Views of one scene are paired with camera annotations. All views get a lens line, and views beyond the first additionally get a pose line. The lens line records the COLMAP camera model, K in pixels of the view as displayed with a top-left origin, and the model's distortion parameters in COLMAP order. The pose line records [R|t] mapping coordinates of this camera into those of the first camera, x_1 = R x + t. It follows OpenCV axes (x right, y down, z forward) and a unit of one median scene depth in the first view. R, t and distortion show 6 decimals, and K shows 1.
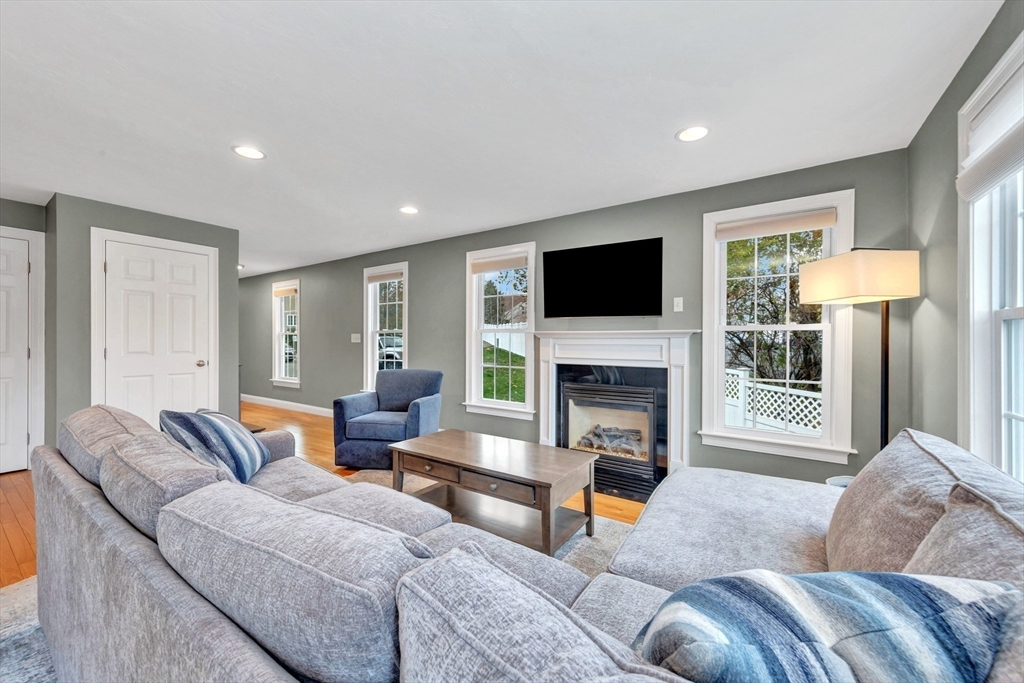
lens RADIAL K [[395.8, 0, 487.4], [0, 395.8, 344.4], [0, 0, 1]] dist [0.001304, 0.000141]
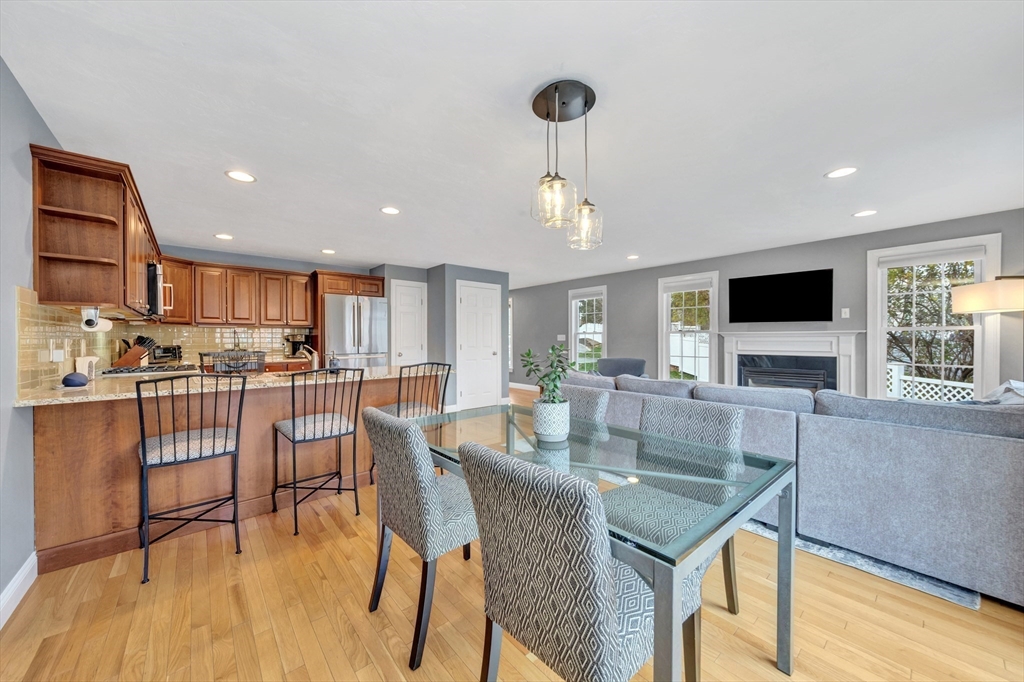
lens RADIAL K [[355.3, 0, 486.4], [0, 355.3, 340.6], [0, 0, 1]] dist [0.000462, -0.000052]
pose [[0.962081, -0.004407, -0.272728, -0.413372], [0.002866, 0.999978, -0.006049, 0.004112], [0.272749, 0.005038, 0.962072, -0.589274]]
